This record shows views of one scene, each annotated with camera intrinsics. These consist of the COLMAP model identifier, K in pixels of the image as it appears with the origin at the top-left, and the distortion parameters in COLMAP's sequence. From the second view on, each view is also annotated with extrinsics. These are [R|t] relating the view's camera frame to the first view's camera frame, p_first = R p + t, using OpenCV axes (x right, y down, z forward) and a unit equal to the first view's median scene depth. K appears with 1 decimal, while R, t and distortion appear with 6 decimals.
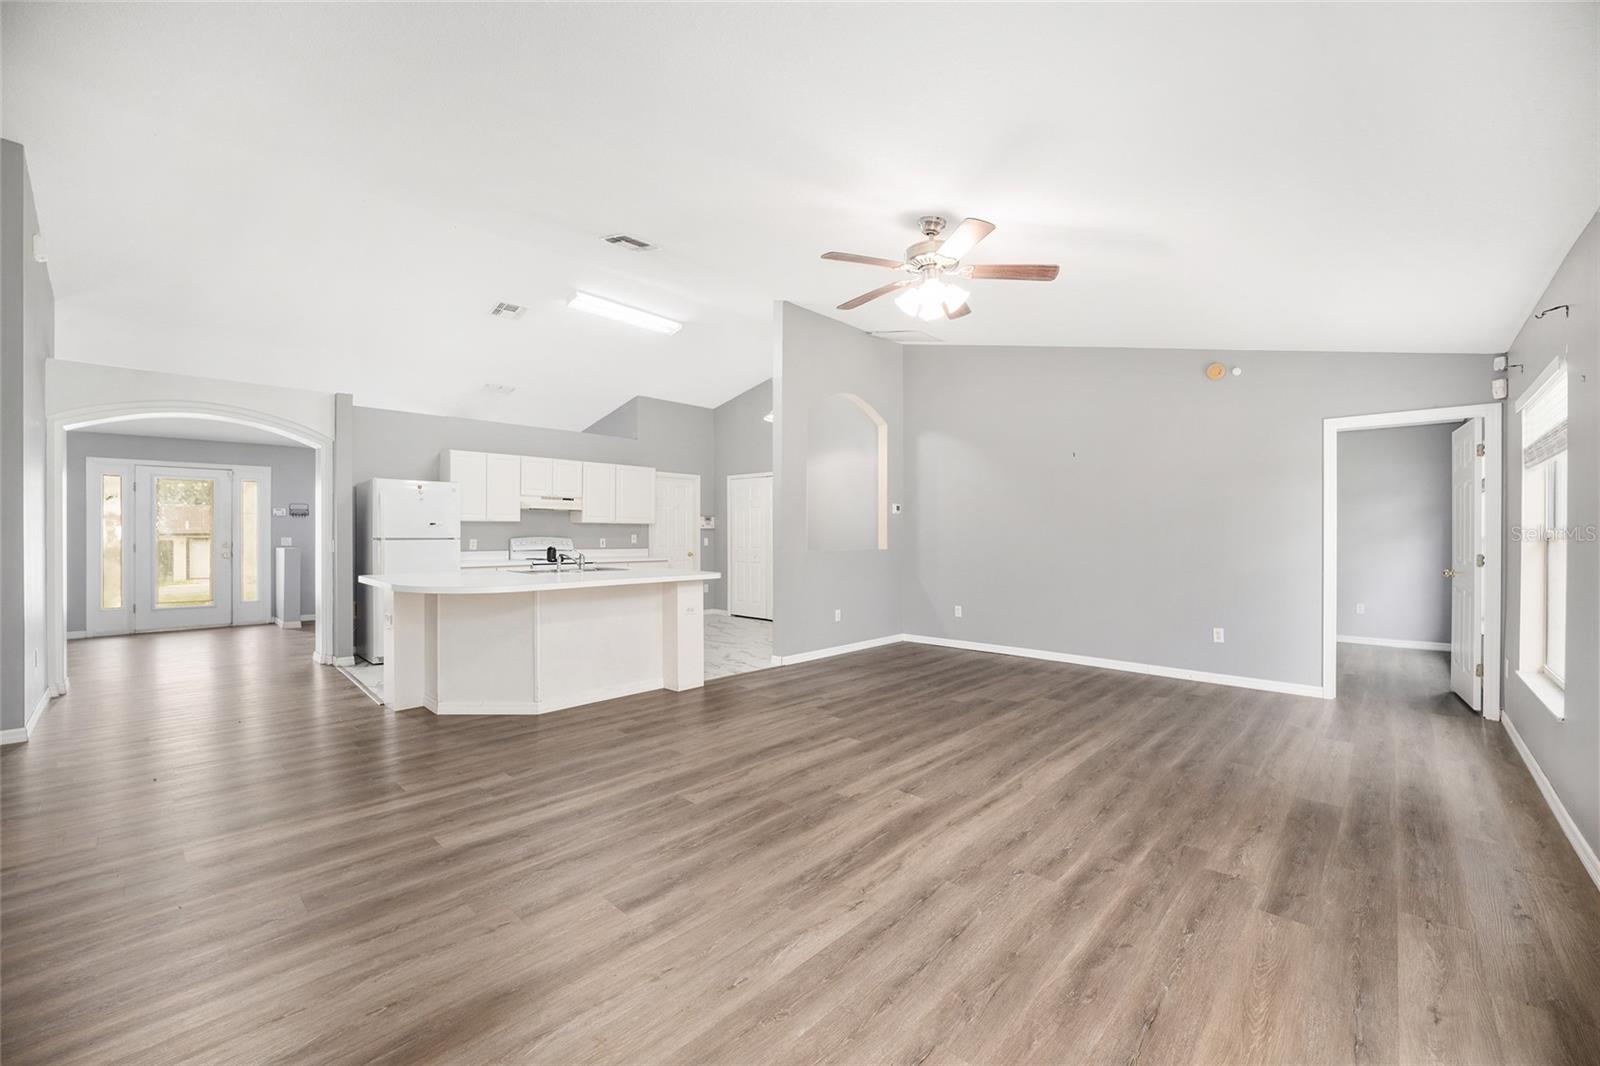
lens RADIAL K [[643.0, 0, 803.6], [0, 643.0, 535.7], [0, 0, 1]] dist [-0.028597, 0.004433]
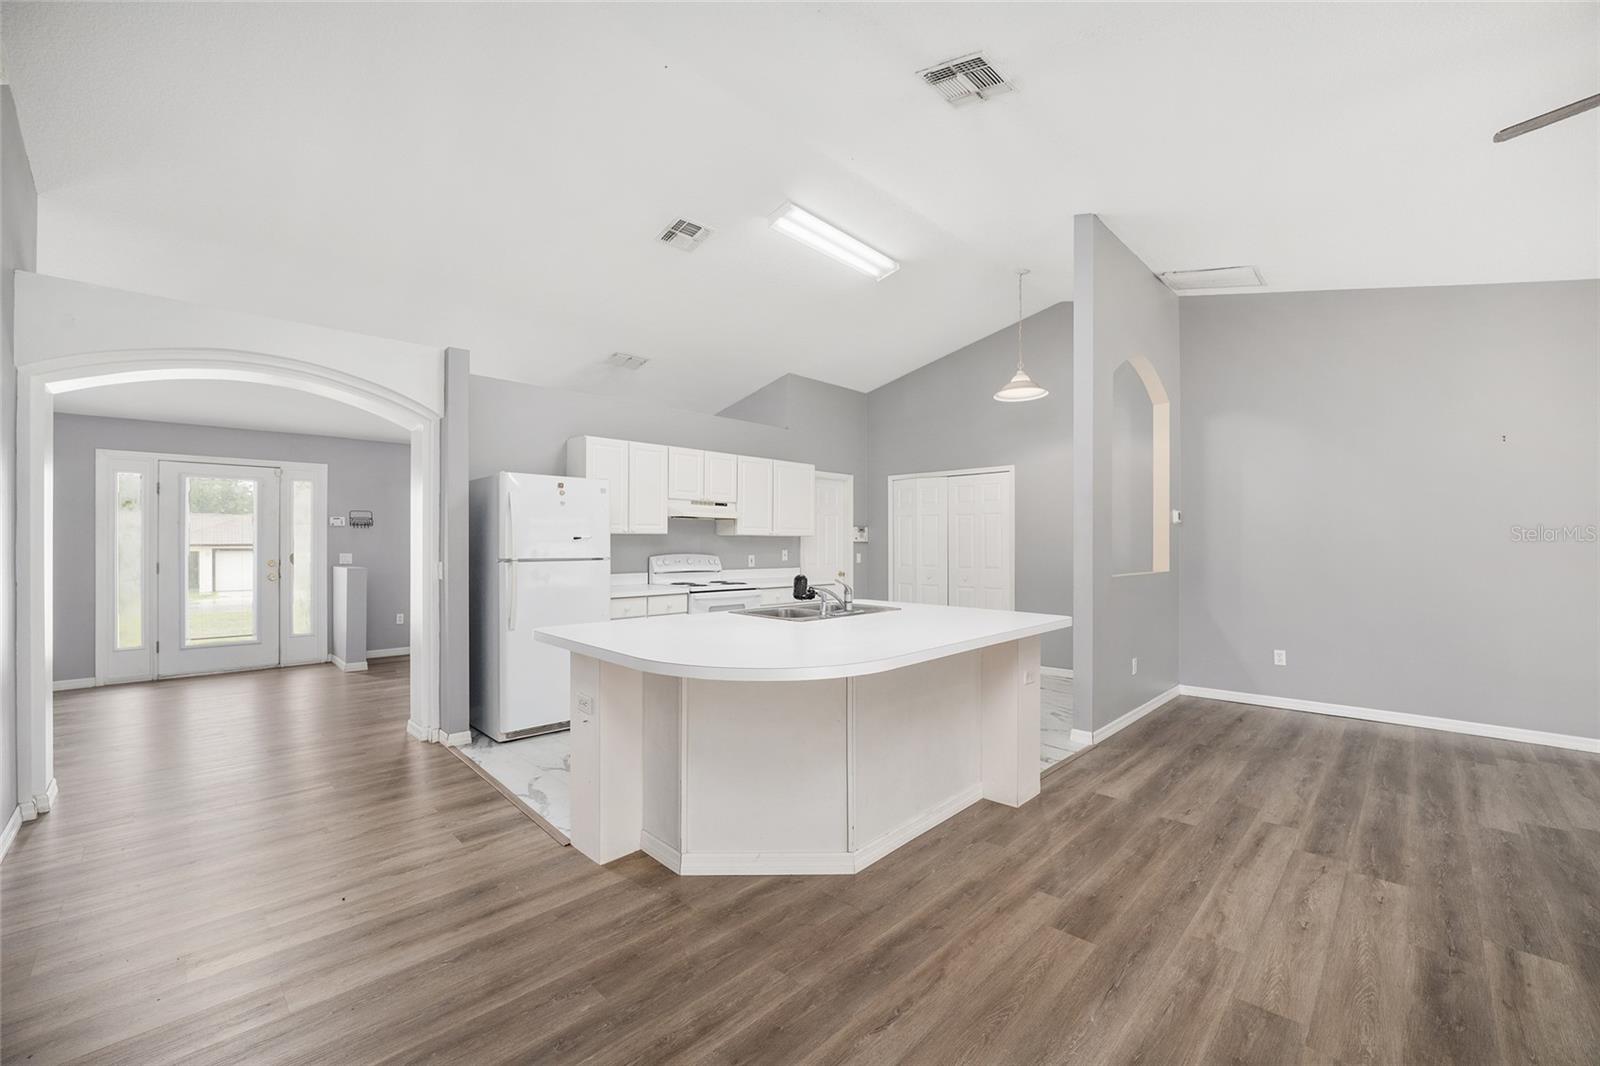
lens RADIAL K [[648.0, 0, 805.1], [0, 648.0, 544.0], [0, 0, 1]] dist [-0.029979, 0.005364]
pose [[0.999756, 0.000133, -0.022095, -0.430463], [-0.000171, 0.999999, -0.001719, -0.015031], [0.022095, 0.001722, 0.999754, 0.404773]]
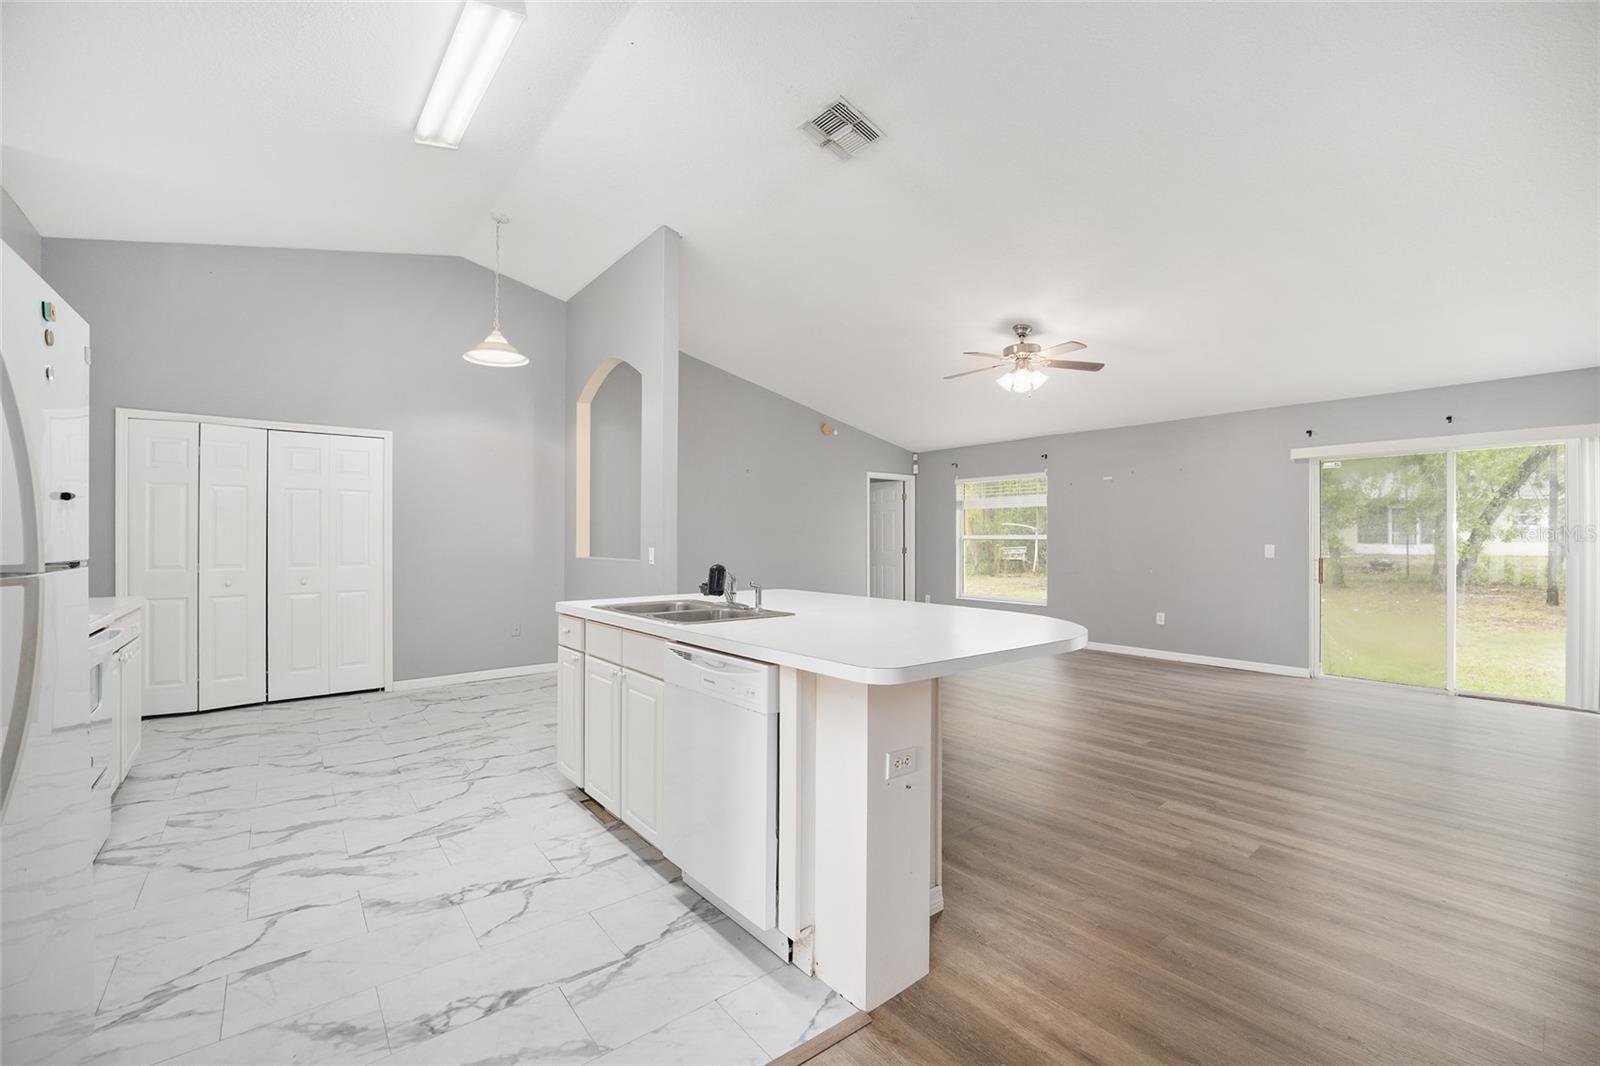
lens RADIAL K [[656.9, 0, 802.3], [0, 656.9, 532.7], [0, 0, 1]] dist [-0.030923, 0.005198]
pose [[0.131215, 0.006043, 0.991336, -1.038147], [0.002974, 0.999975, -0.006489, -0.006098], [-0.991349, 0.003800, 0.131194, 0.992141]]
